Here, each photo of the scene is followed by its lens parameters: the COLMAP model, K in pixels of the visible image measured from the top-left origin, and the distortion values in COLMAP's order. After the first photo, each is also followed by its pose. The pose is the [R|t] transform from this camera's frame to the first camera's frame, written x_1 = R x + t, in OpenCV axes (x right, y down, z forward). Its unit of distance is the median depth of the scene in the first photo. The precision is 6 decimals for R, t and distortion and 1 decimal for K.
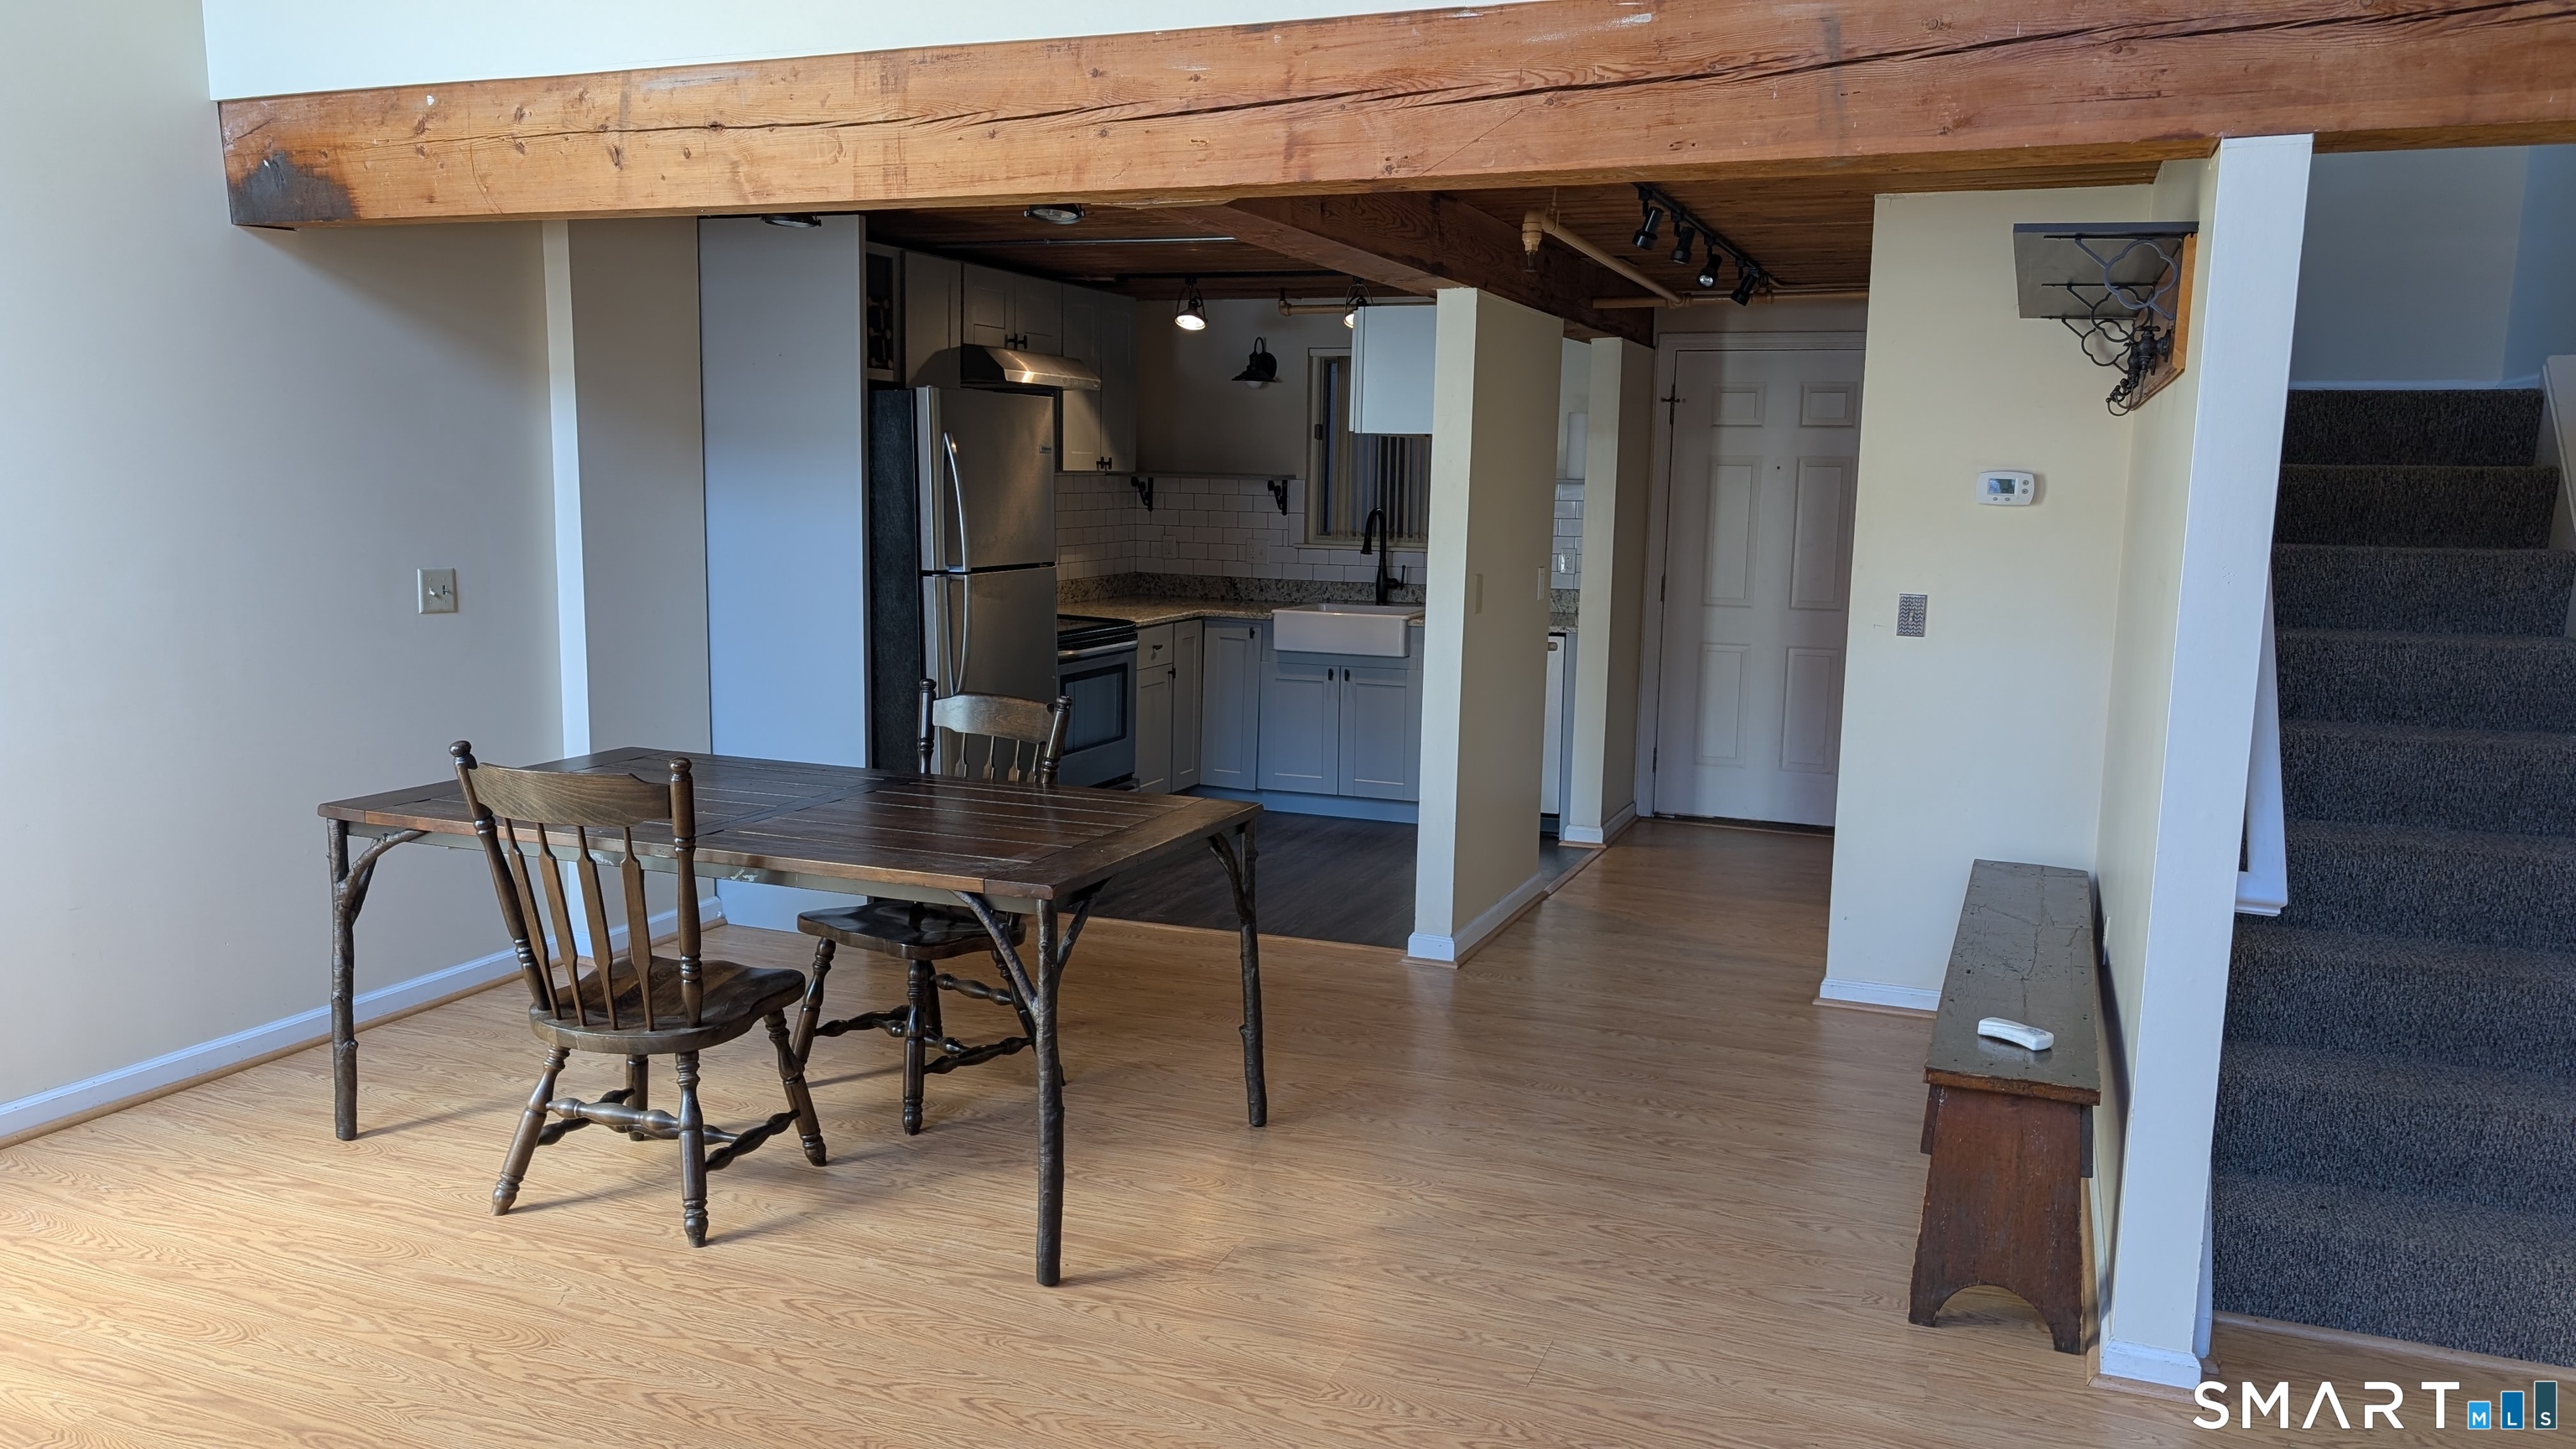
lens RADIAL K [[1889.6, 0, 1287.3], [0, 1889.6, 727.5], [0, 0, 1]] dist [0.031605, -0.021929]
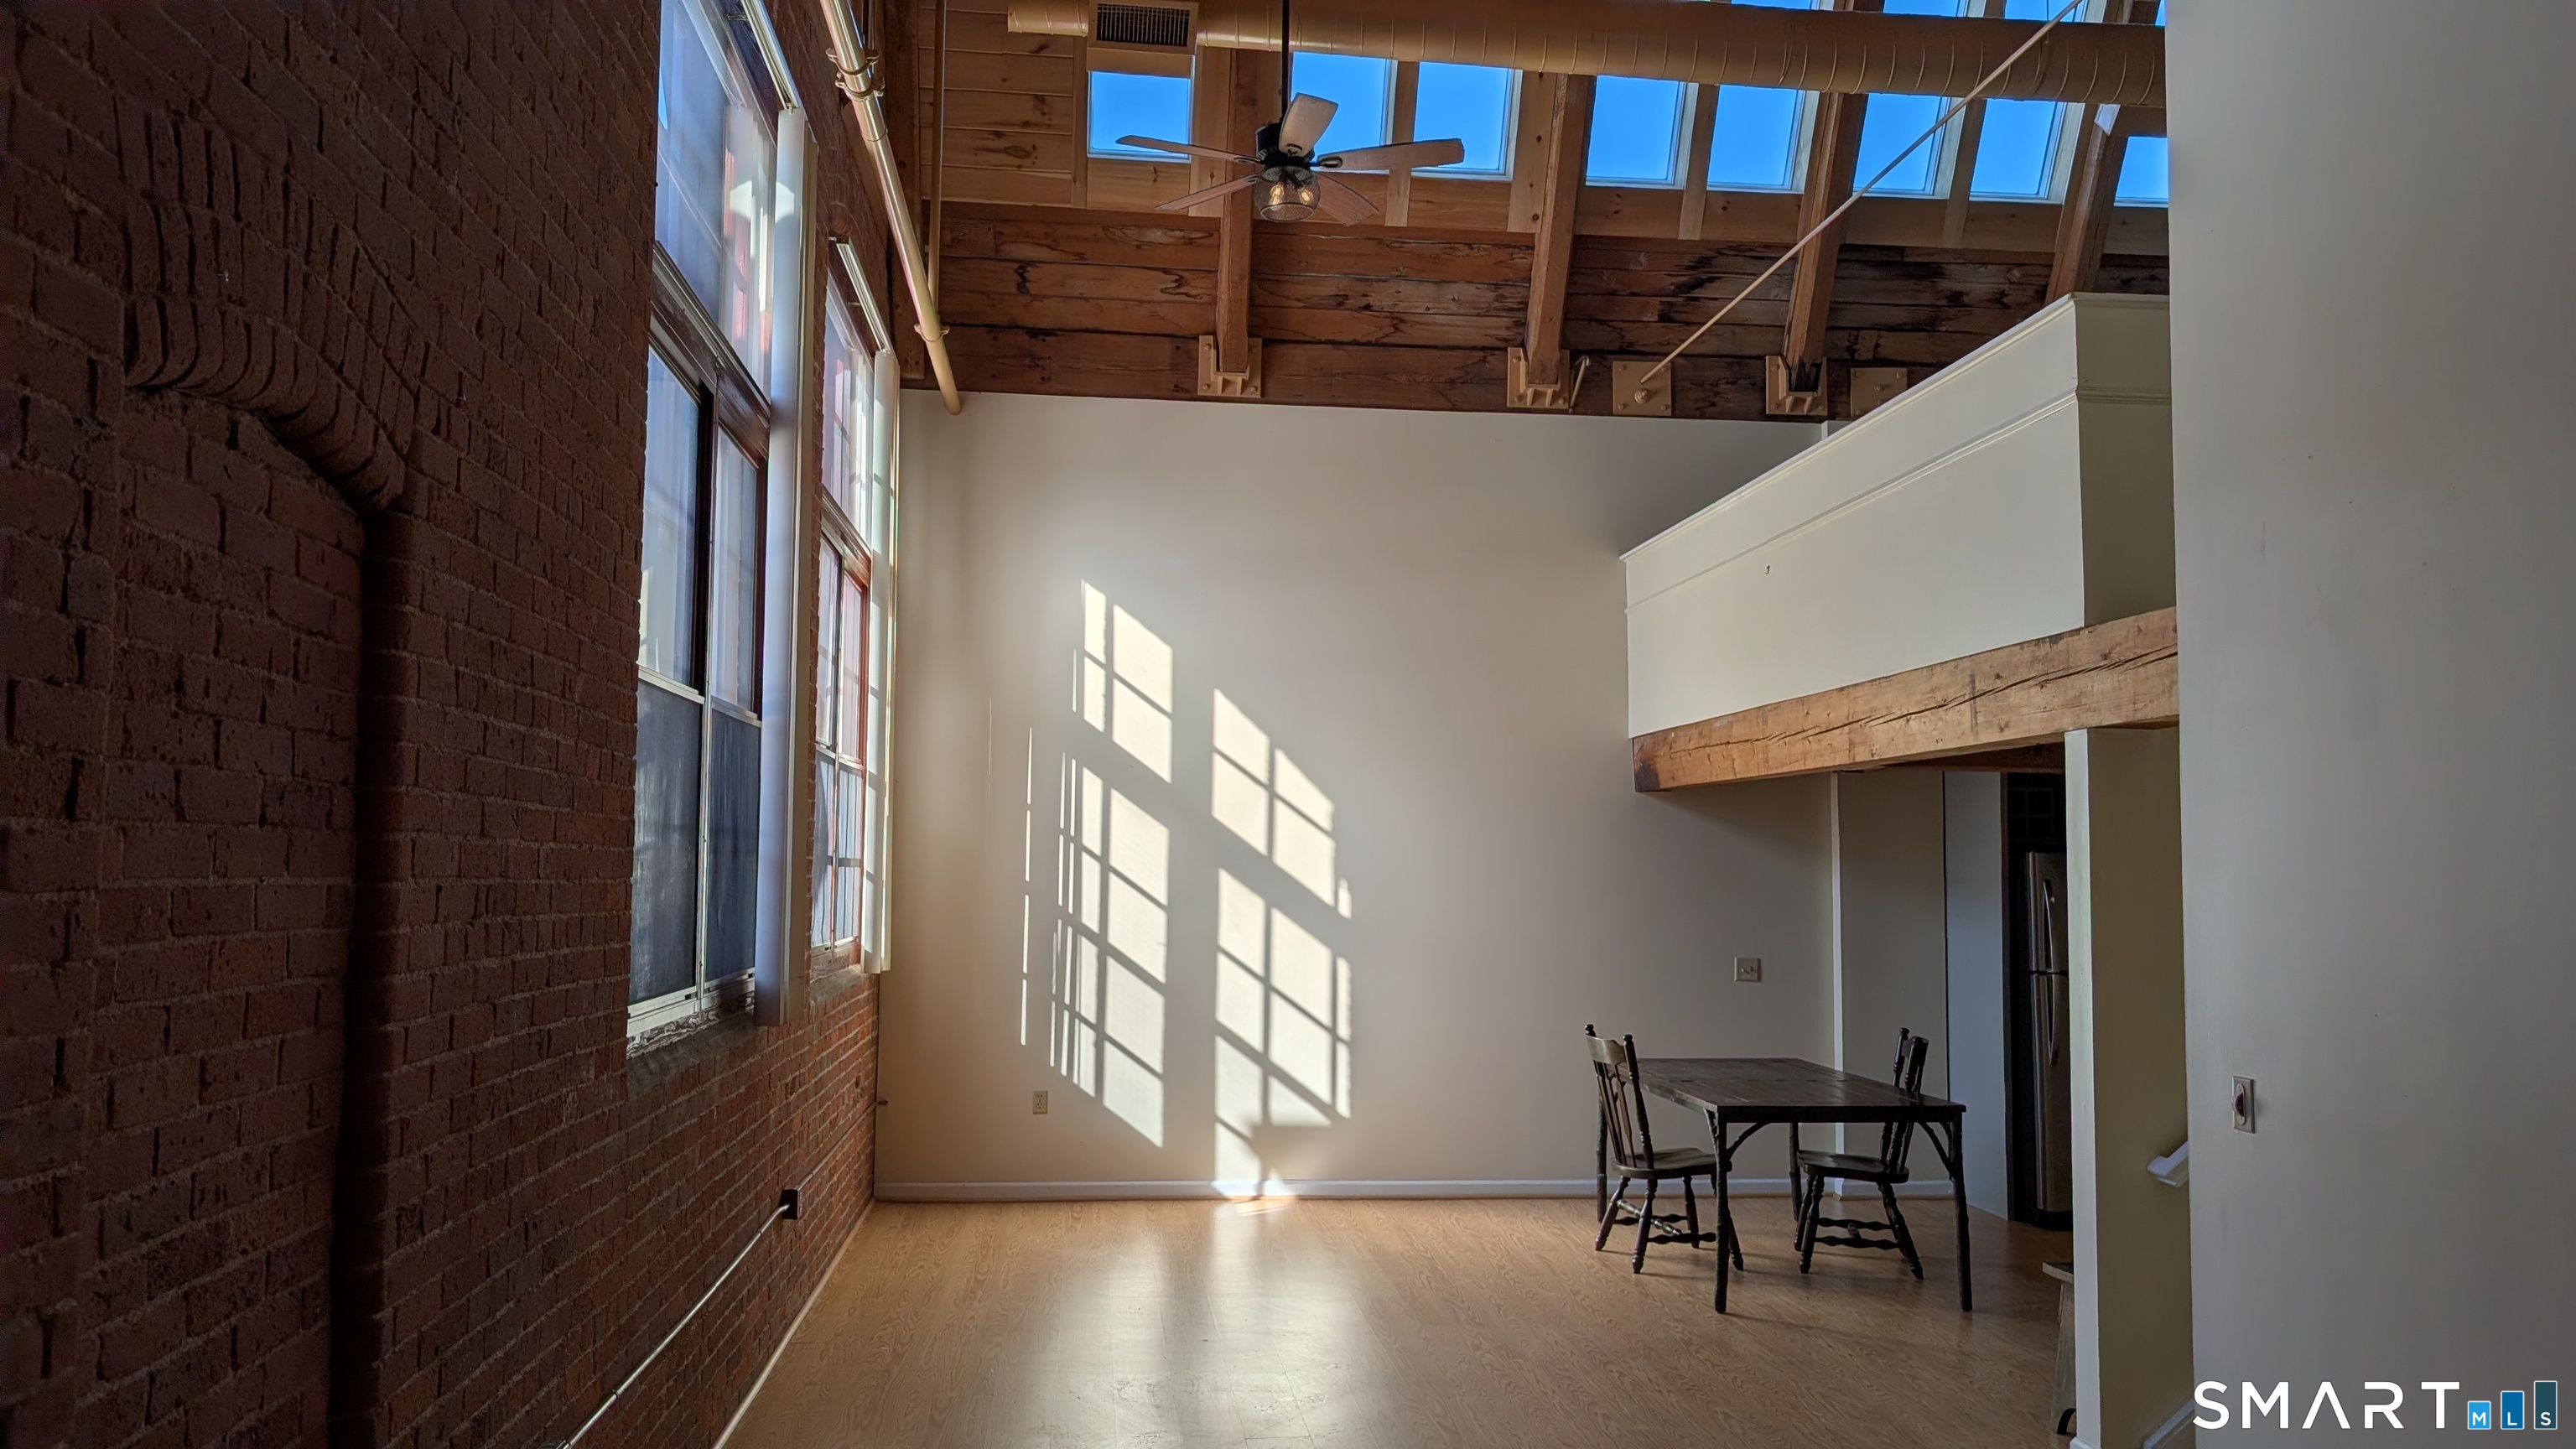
lens RADIAL K [[1889.6, 0, 1288.6], [0, 1889.6, 726.0], [0, 0, 1]] dist [0.031605, -0.021929]
pose [[0.456452, -0.076048, -0.886492, 1.363419], [-0.129221, 0.980111, -0.150615, 0.043157], [0.880314, 0.183302, 0.437546, -0.351022]]
